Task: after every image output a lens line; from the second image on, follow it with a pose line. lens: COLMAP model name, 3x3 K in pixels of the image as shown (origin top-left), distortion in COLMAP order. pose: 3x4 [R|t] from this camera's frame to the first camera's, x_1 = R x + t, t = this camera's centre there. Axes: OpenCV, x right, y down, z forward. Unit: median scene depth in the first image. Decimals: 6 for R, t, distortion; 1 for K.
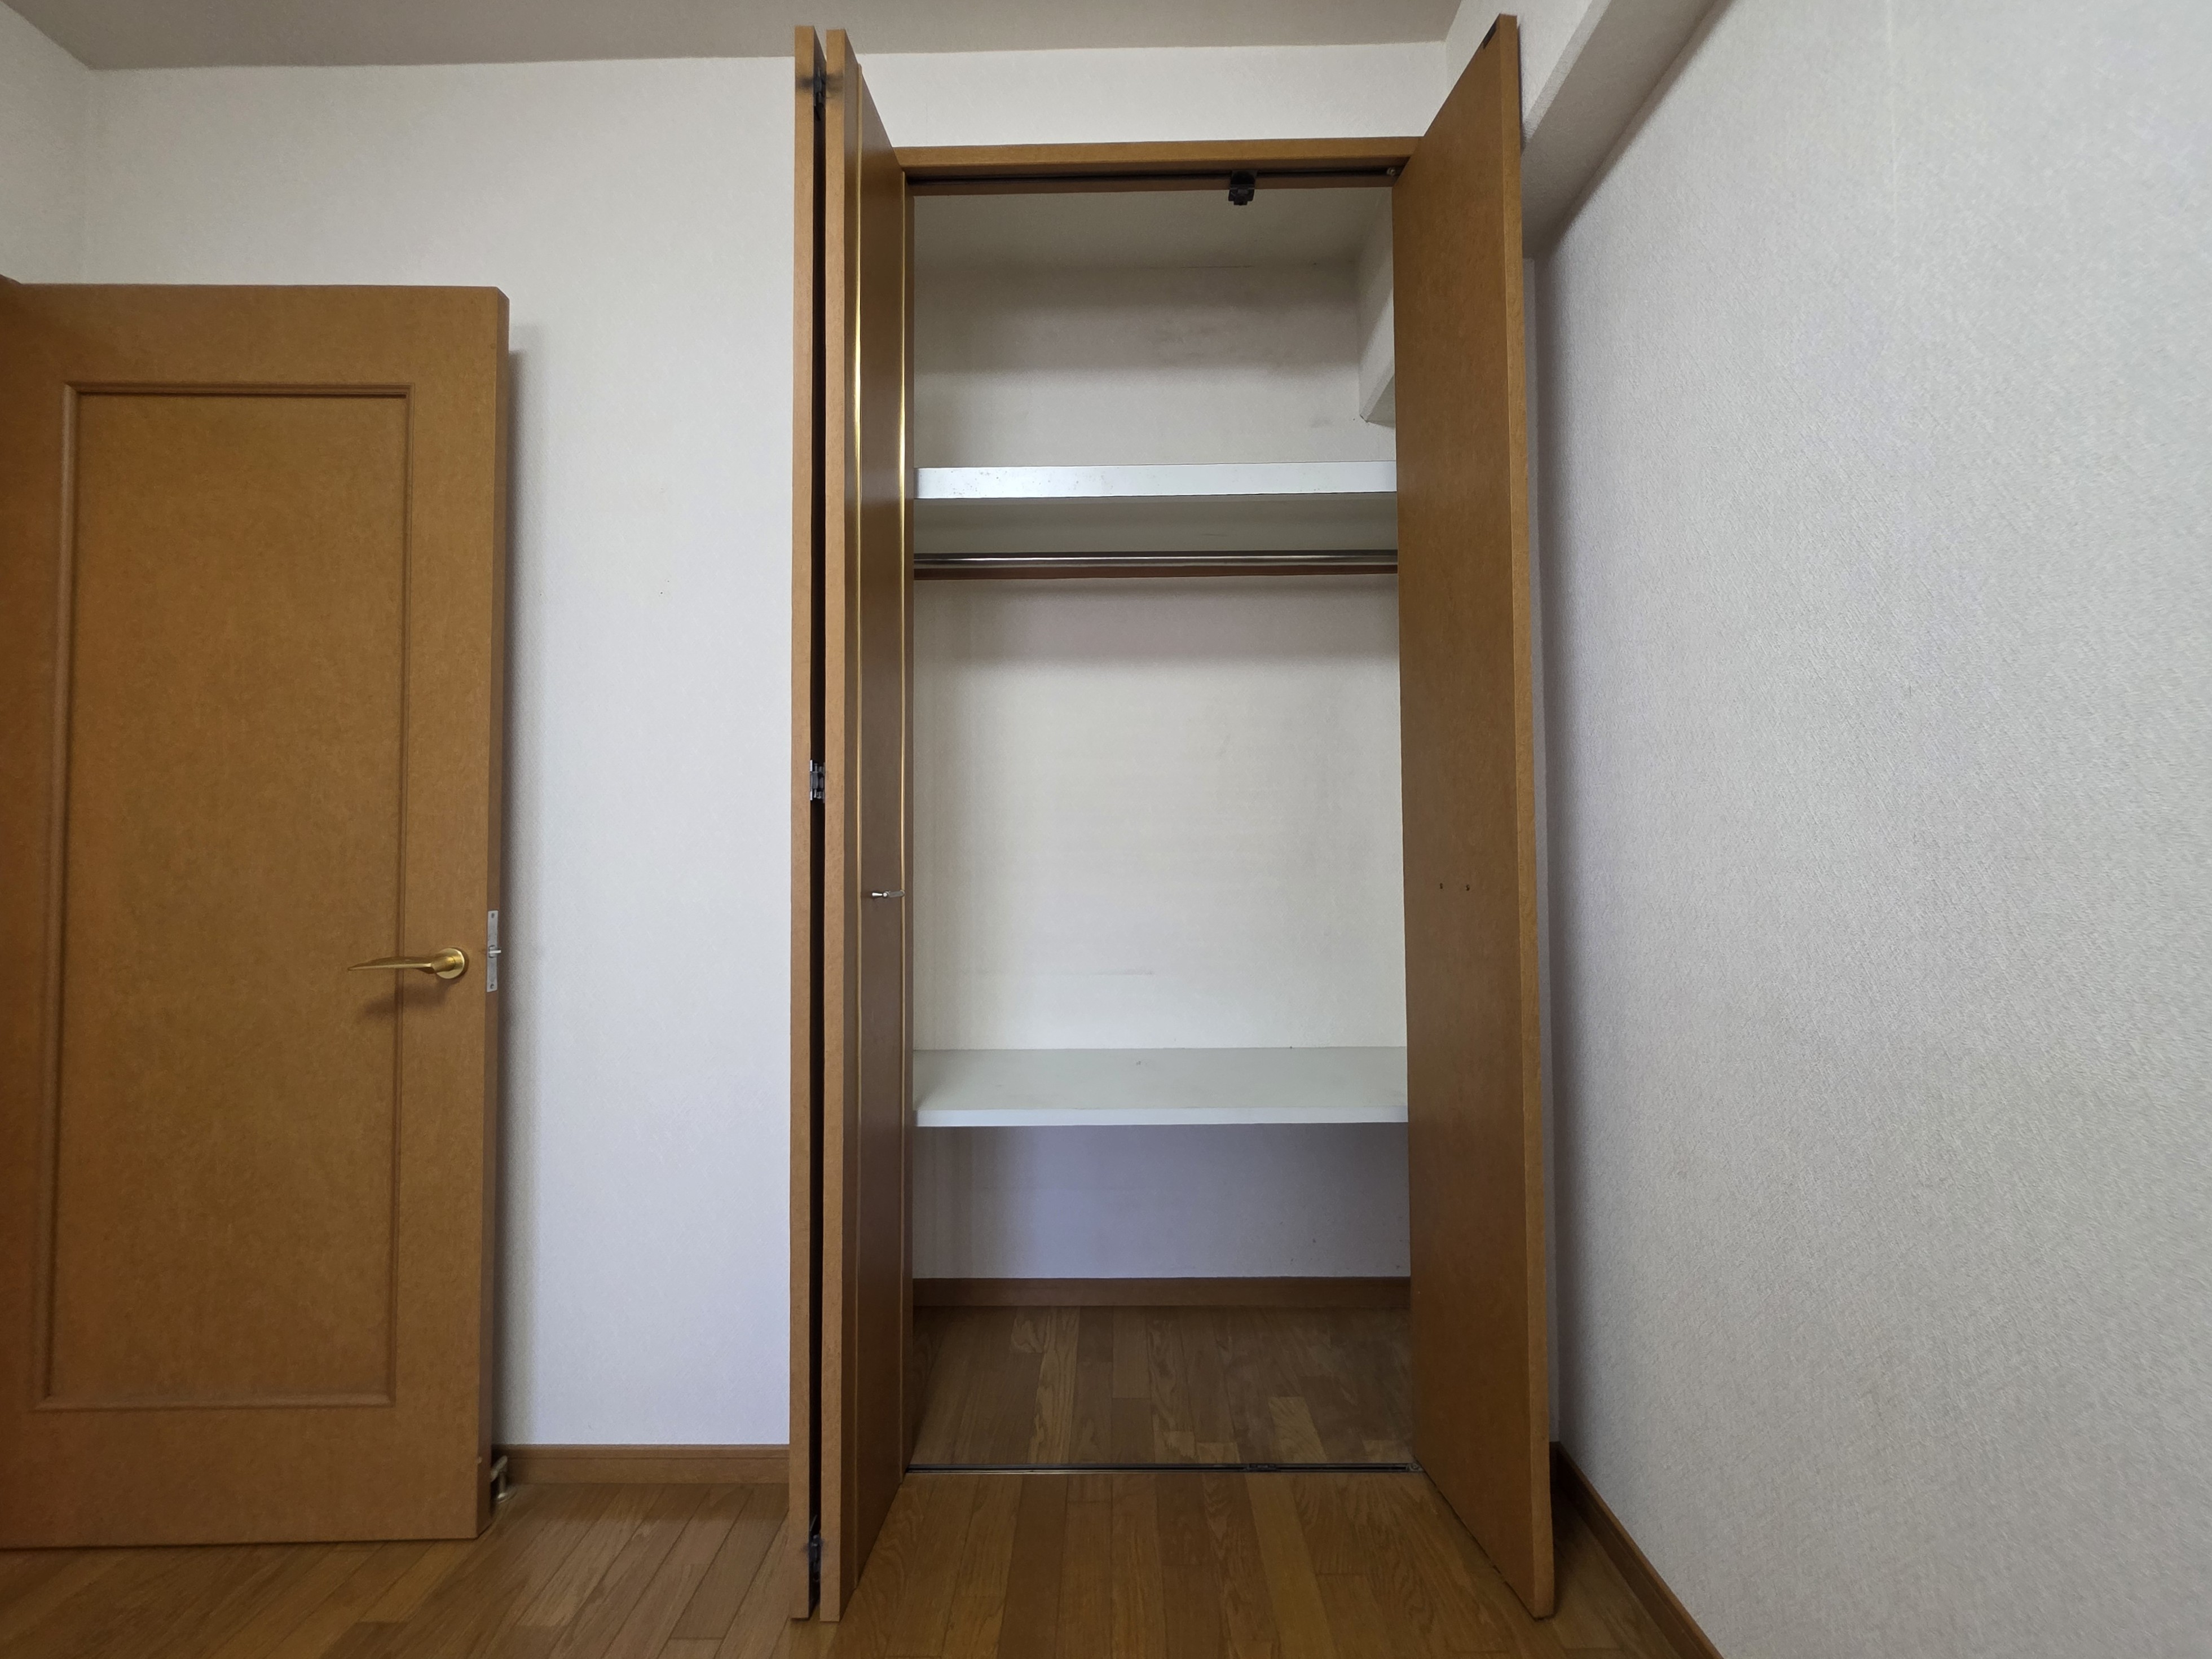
lens RADIAL K [[882.3, 0, 1086.9], [0, 882.3, 824.0], [0, 0, 1]] dist [0.001141, -0.000225]
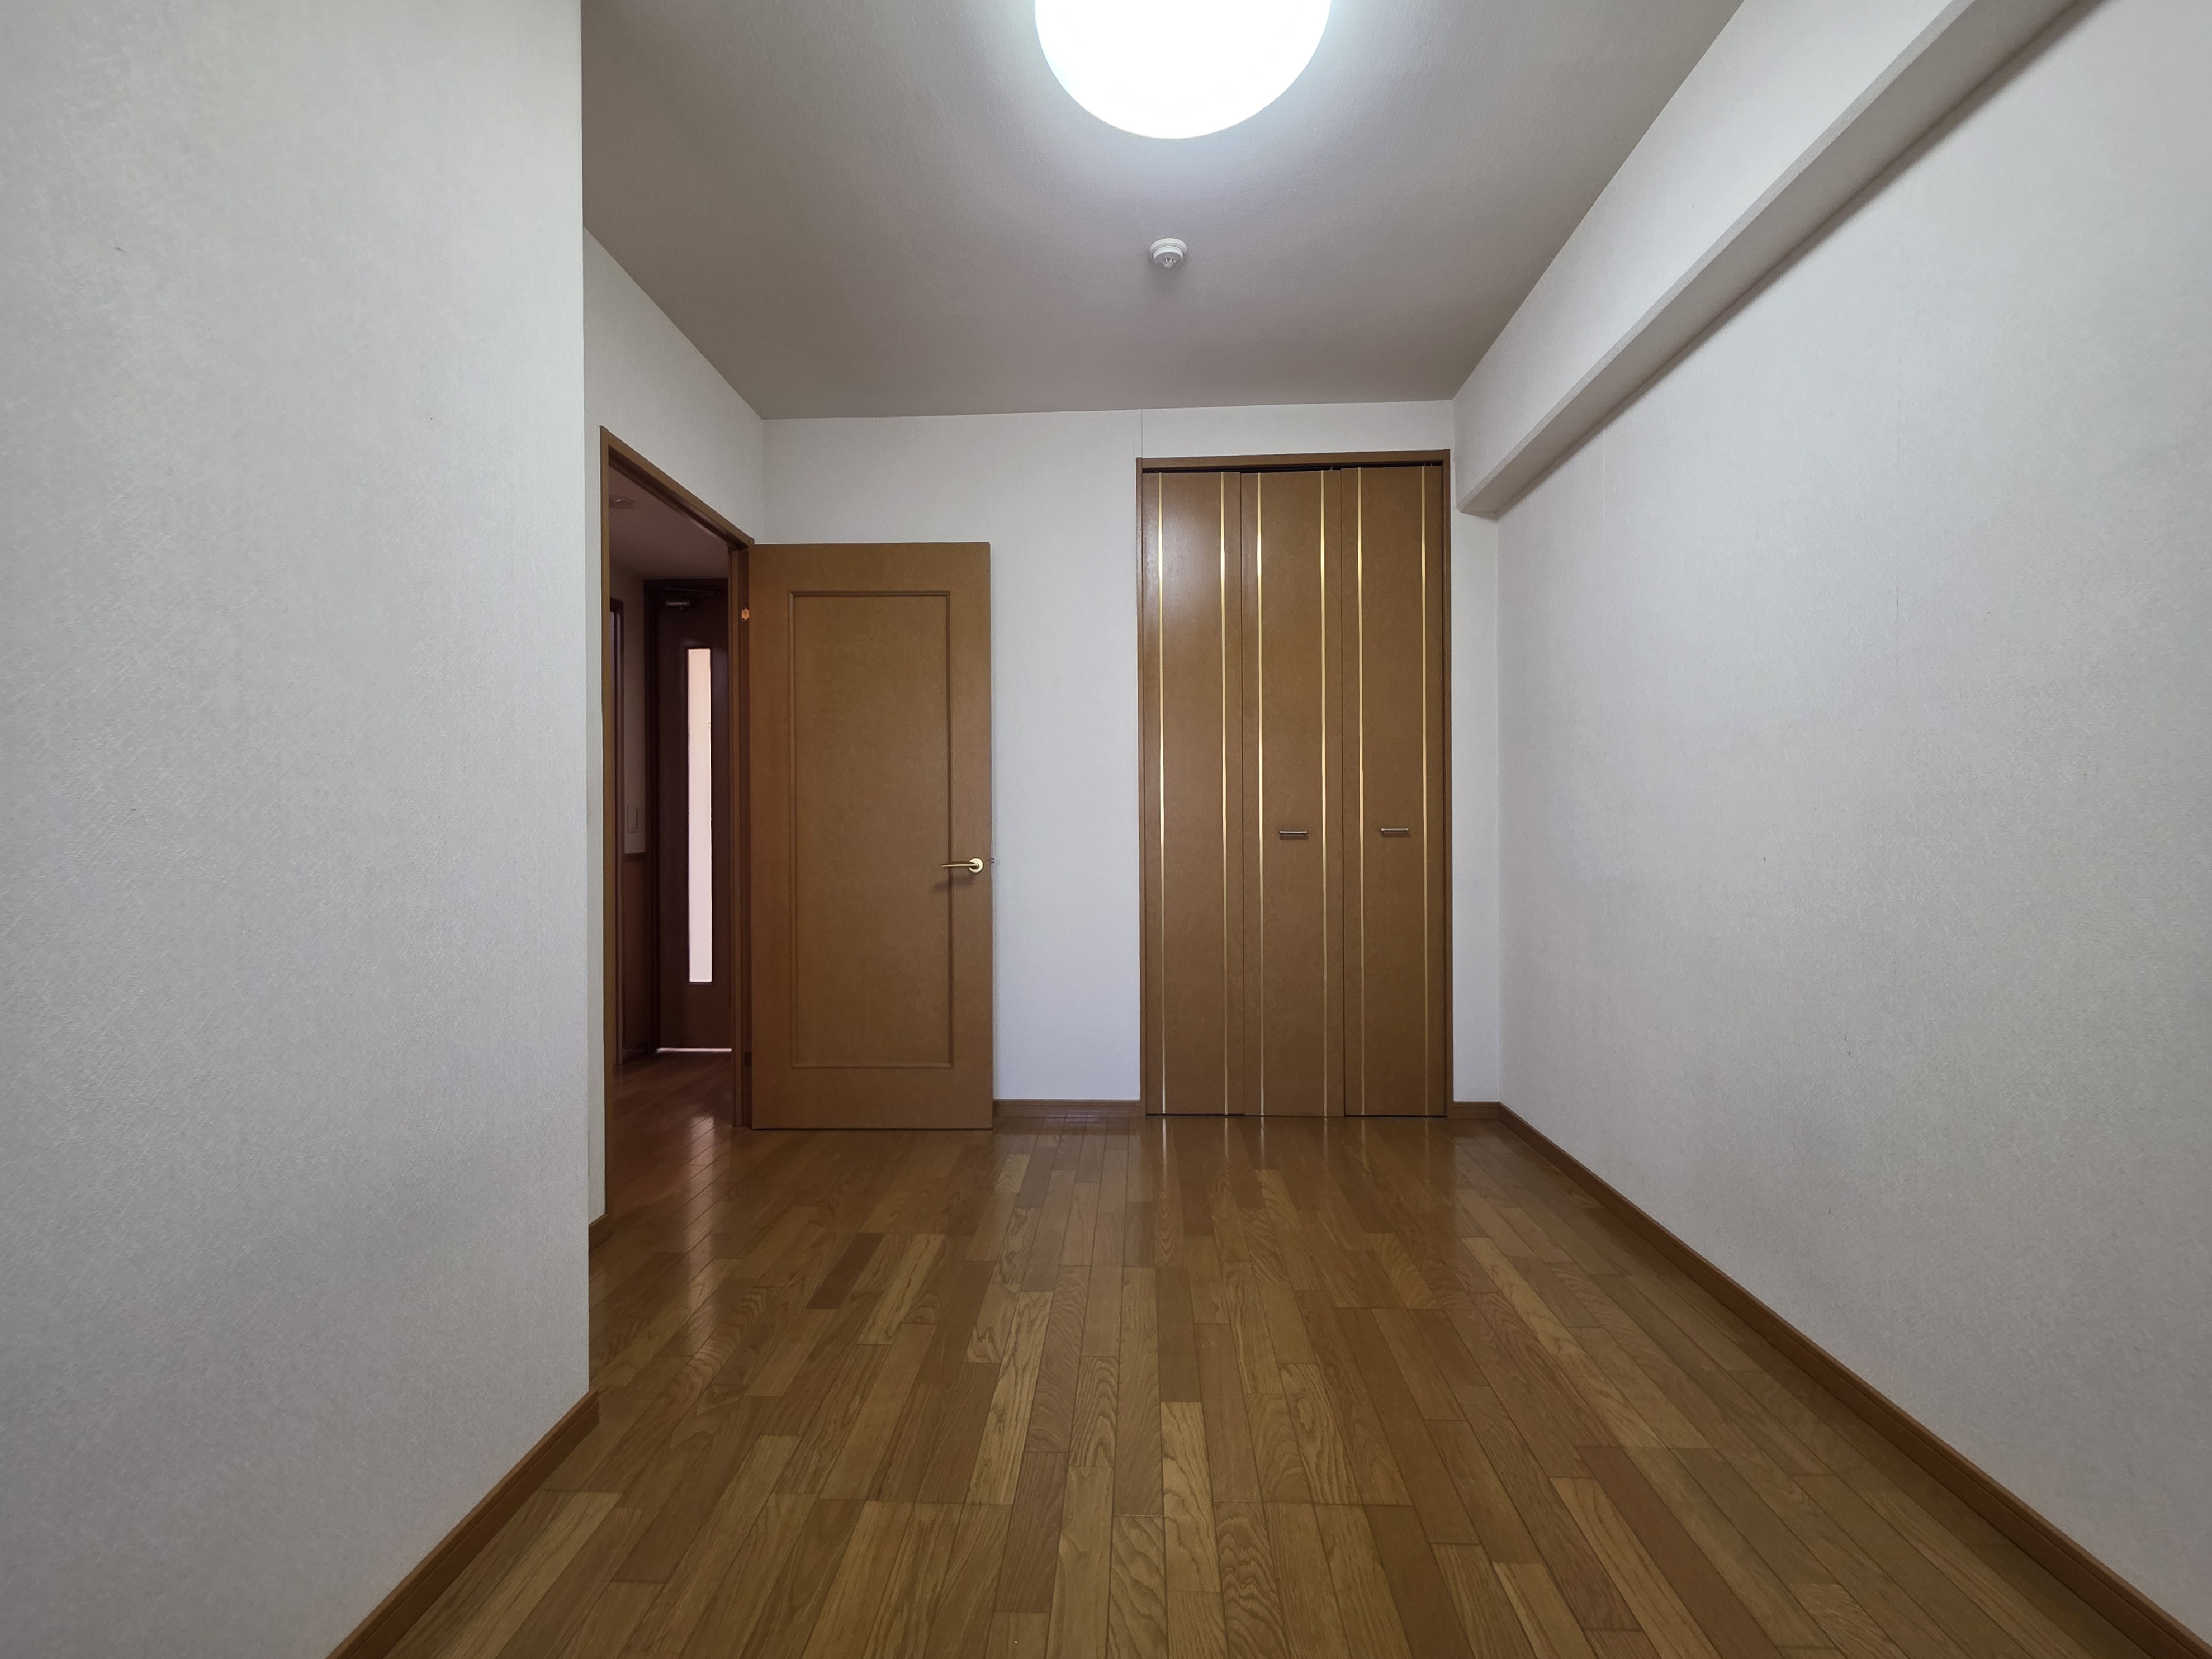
lens RADIAL K [[875.2, 0, 1114.3], [0, 875.2, 827.9], [0, 0, 1]] dist [0.000691, -0.000110]
pose [[0.999602, -0.000688, -0.028191, -0.318251], [0.001572, 0.999507, 0.031344, 0.001300], [0.028155, -0.031375, 0.999111, -1.086522]]
